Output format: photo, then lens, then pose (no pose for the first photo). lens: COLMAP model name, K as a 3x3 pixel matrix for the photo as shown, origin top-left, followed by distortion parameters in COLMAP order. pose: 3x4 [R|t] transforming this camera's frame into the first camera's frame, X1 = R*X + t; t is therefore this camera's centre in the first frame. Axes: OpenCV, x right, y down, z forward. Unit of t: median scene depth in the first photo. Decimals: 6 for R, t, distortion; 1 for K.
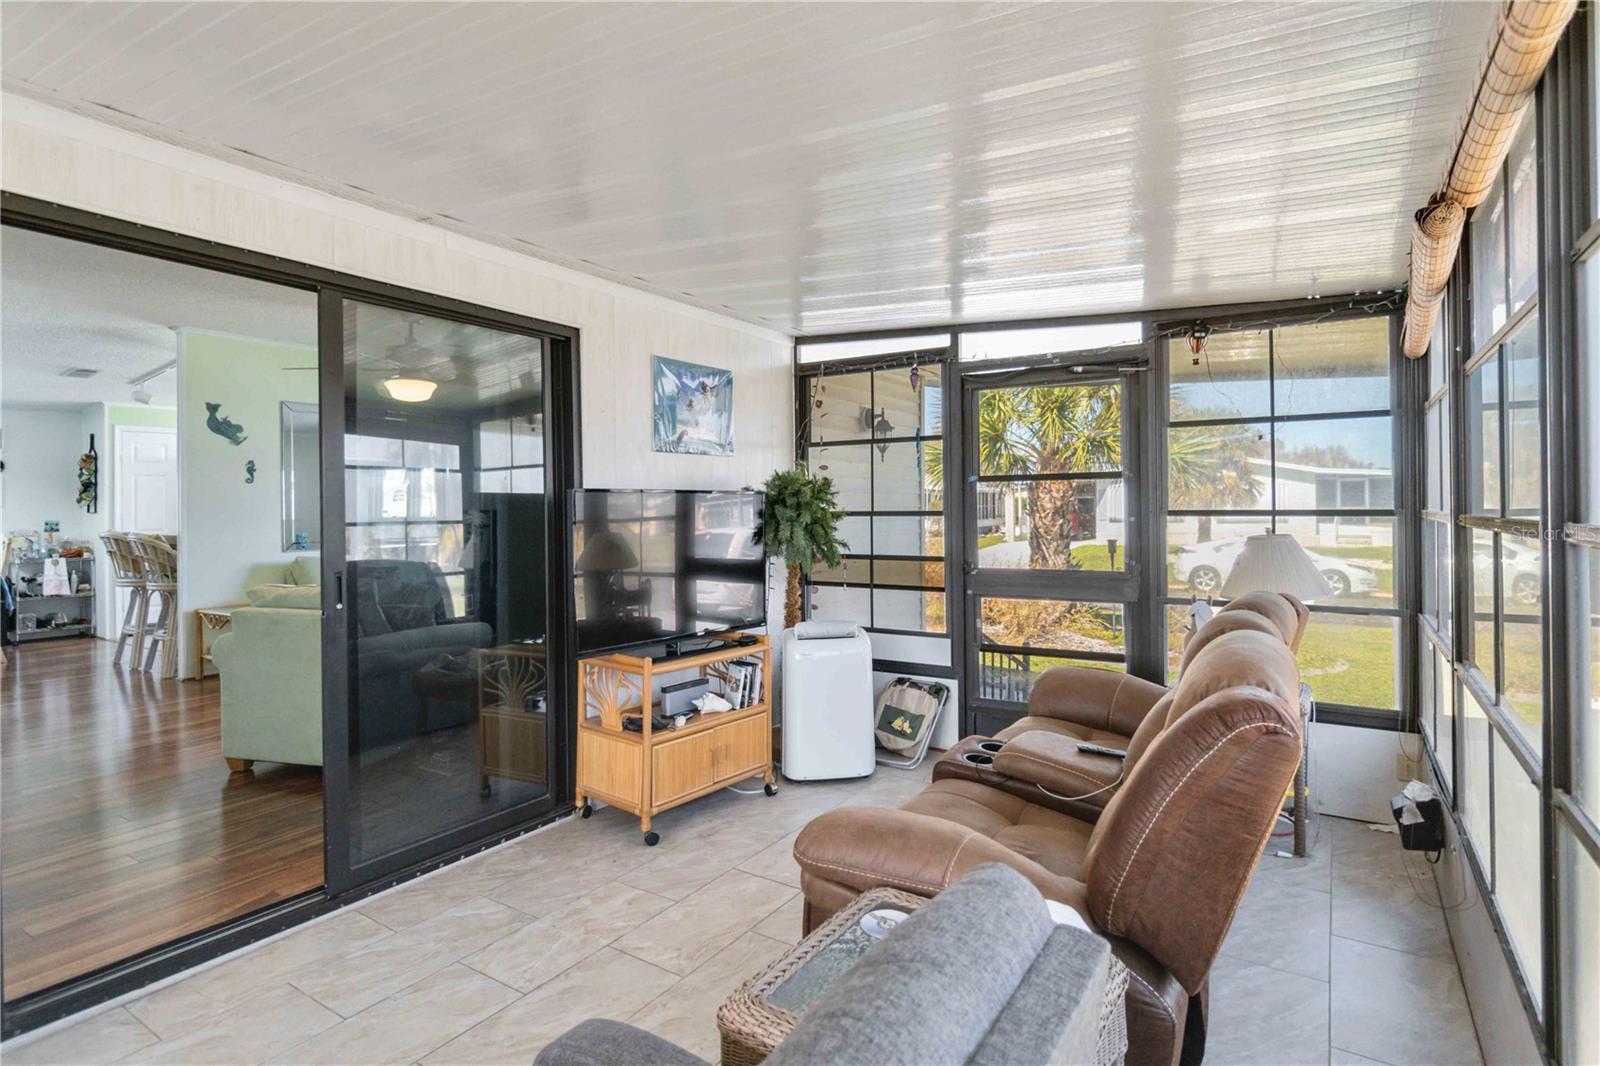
lens RADIAL K [[821.8, 0, 818.5], [0, 821.8, 508.1], [0, 0, 1]] dist [-0.000093, 0.000059]
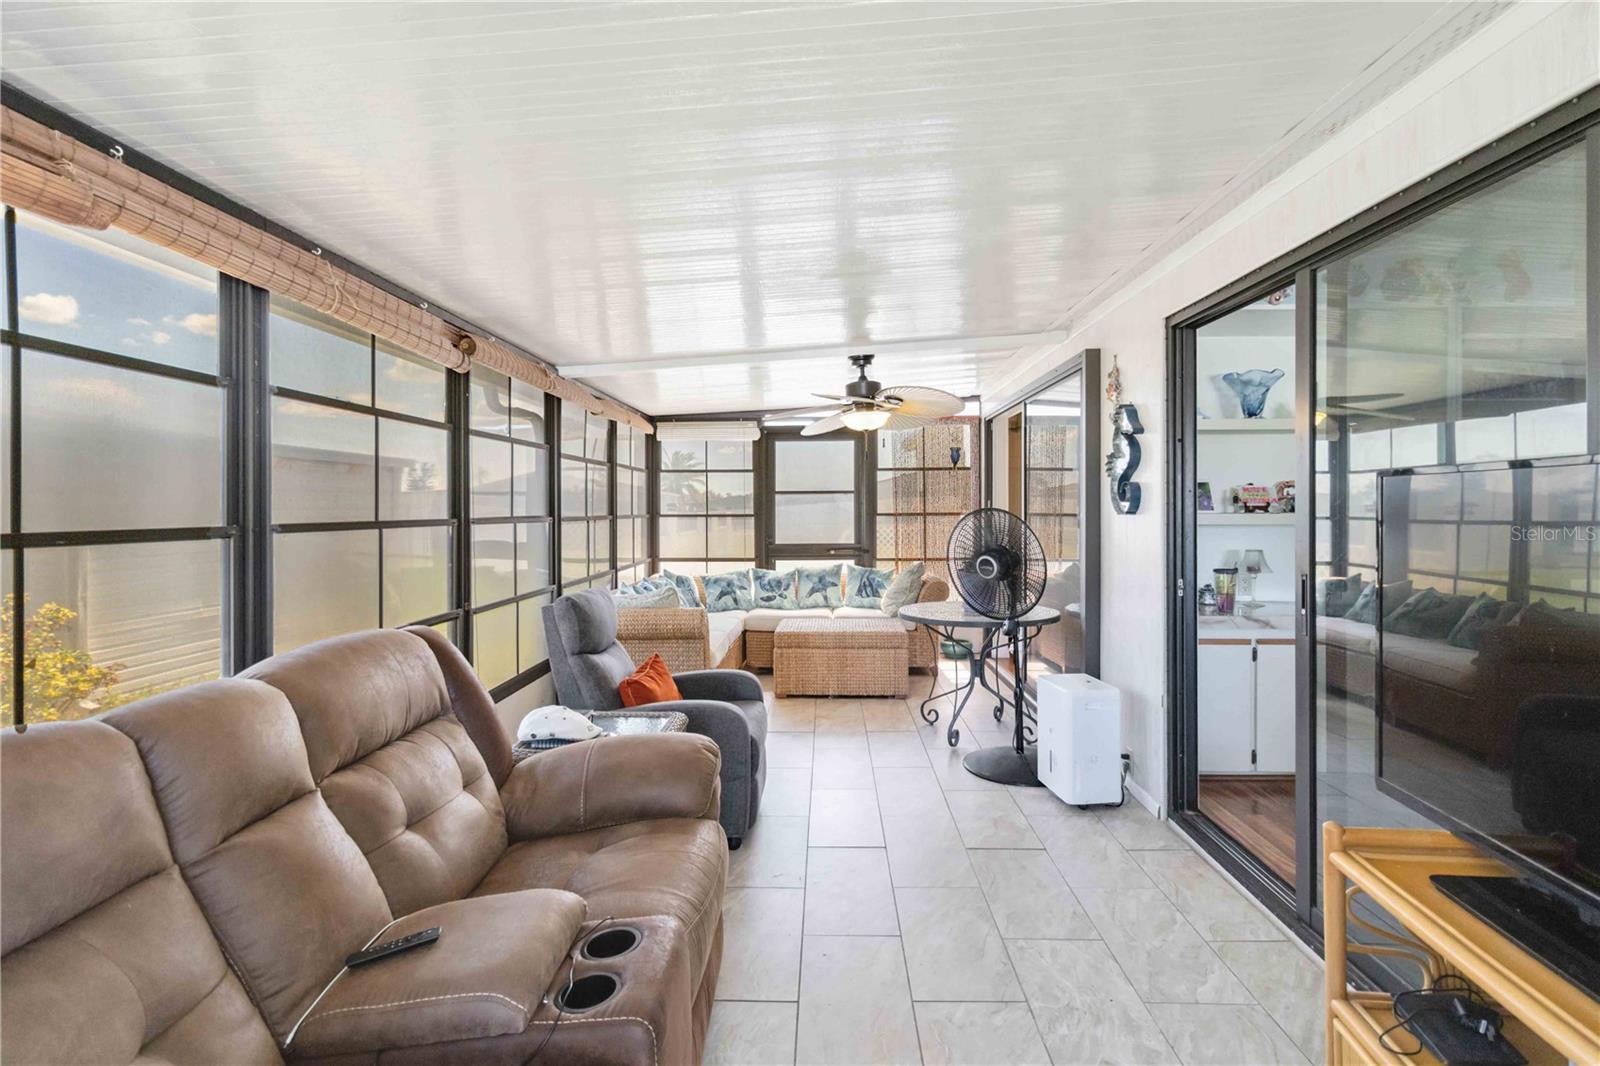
lens RADIAL K [[758.5, 0, 805.7], [0, 758.5, 507.1], [0, 0, 1]] dist [0.001852, 0.000789]
pose [[-0.862322, 0.008260, -0.506292, 0.111099], [0.009301, 0.999957, 0.000473, -0.000904], [0.506274, -0.004301, -0.862362, 0.491813]]
